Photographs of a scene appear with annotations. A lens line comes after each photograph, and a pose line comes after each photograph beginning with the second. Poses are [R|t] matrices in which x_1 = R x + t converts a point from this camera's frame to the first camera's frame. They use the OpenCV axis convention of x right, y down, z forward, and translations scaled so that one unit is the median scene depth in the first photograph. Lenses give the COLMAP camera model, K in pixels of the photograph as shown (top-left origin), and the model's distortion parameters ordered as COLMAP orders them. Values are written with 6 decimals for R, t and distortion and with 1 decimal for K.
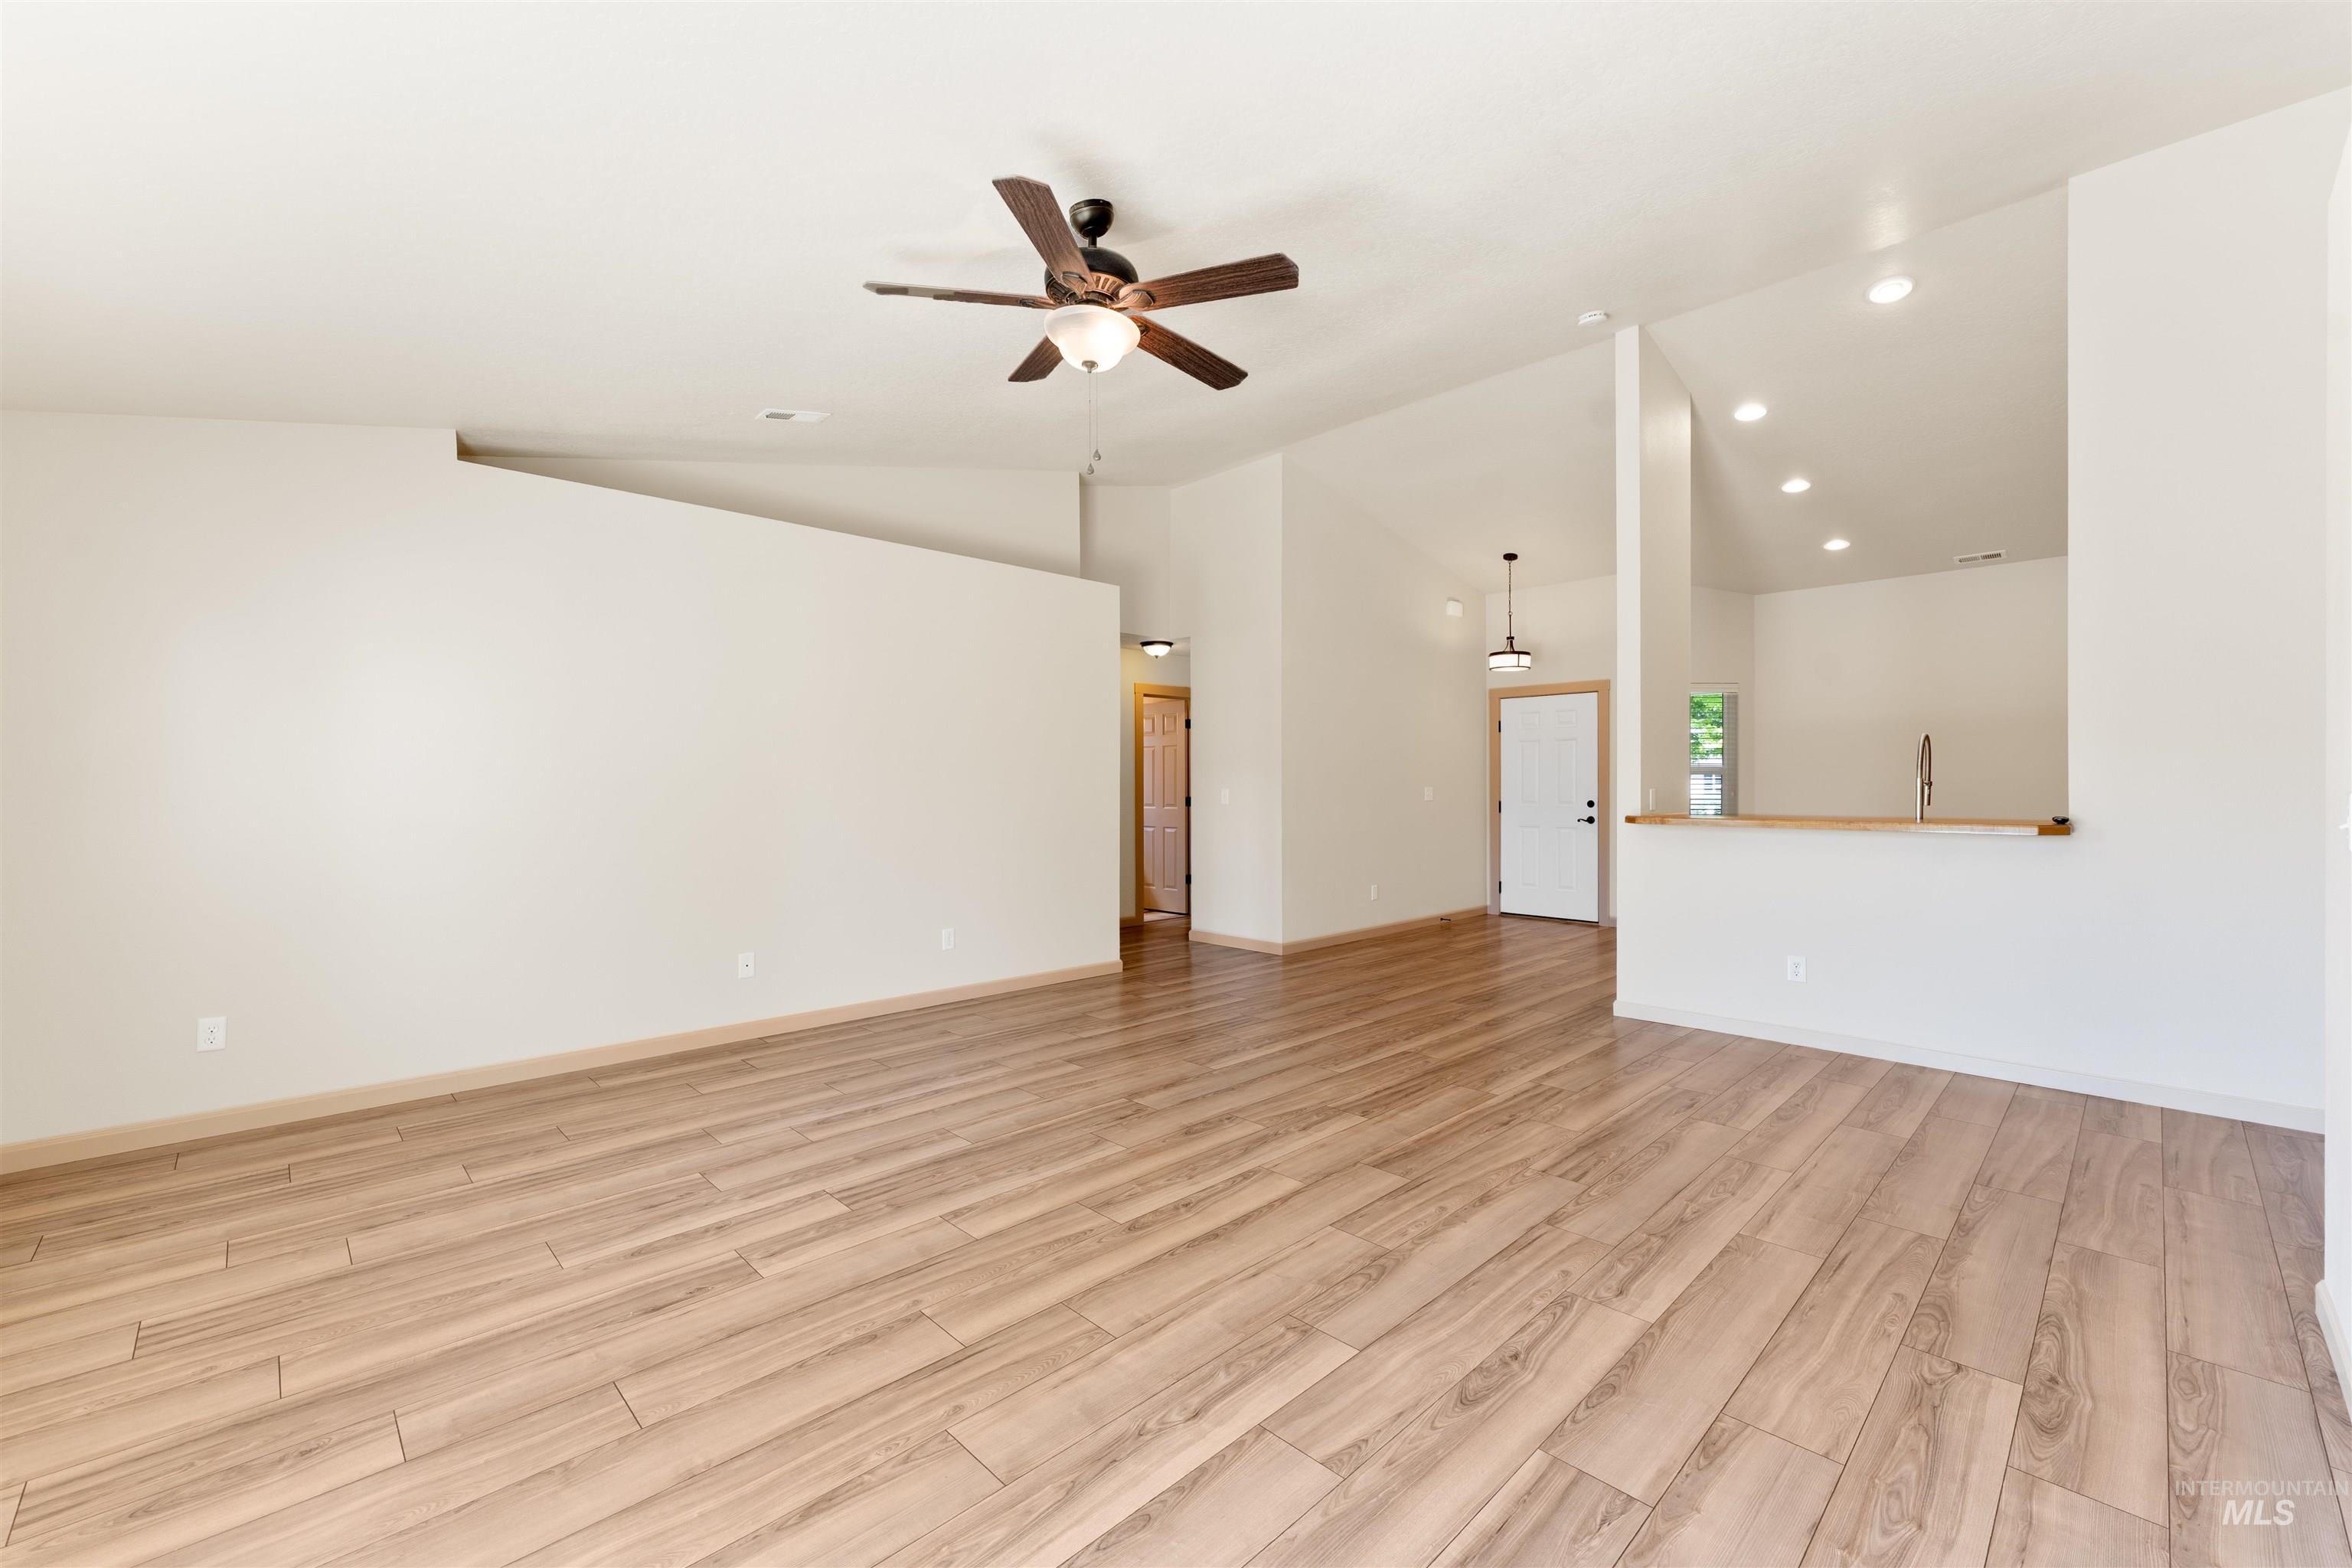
lens RADIAL K [[948.3, 0, 1187.0], [0, 948.3, 782.3], [0, 0, 1]] dist [-0.001896, -0.000395]
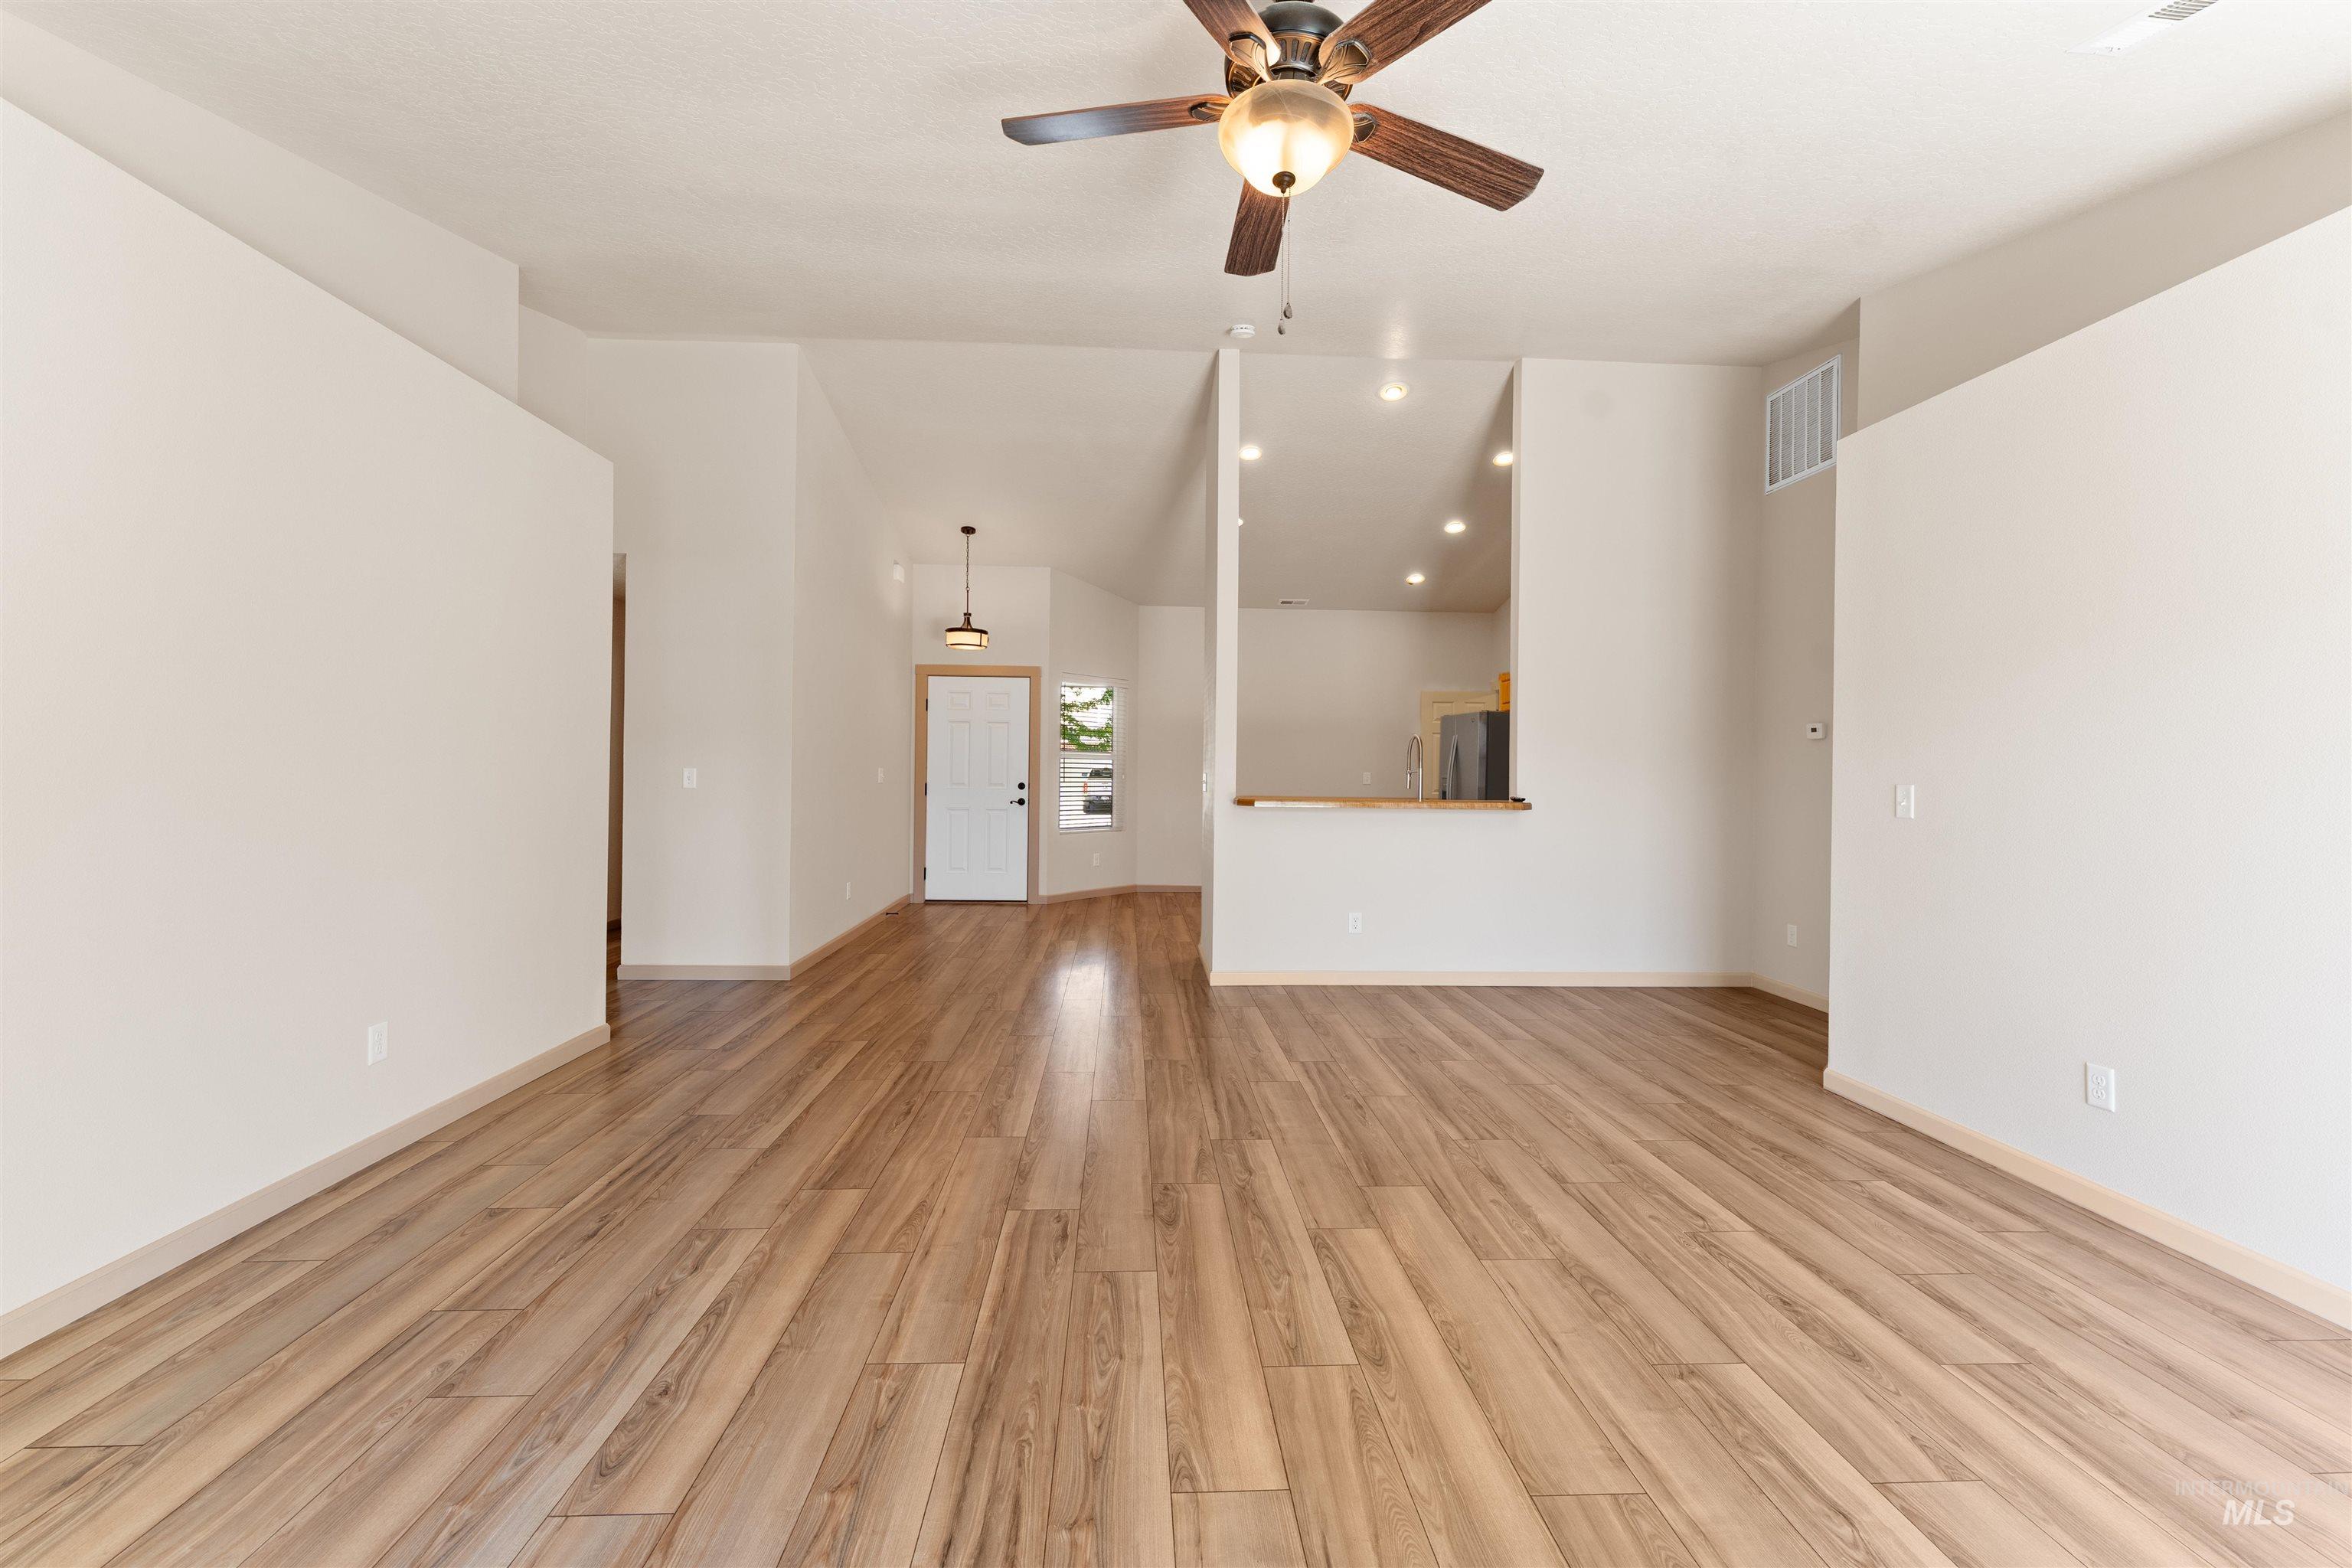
lens RADIAL K [[948.3, 0, 1166.6], [0, 948.3, 763.4], [0, 0, 1]] dist [-0.001896, -0.000395]
pose [[0.665454, 0.014866, 0.746290, -0.574172], [-0.016278, 0.999853, -0.005402, 0.002709], [-0.746261, -0.008553, 0.665598, 0.491453]]
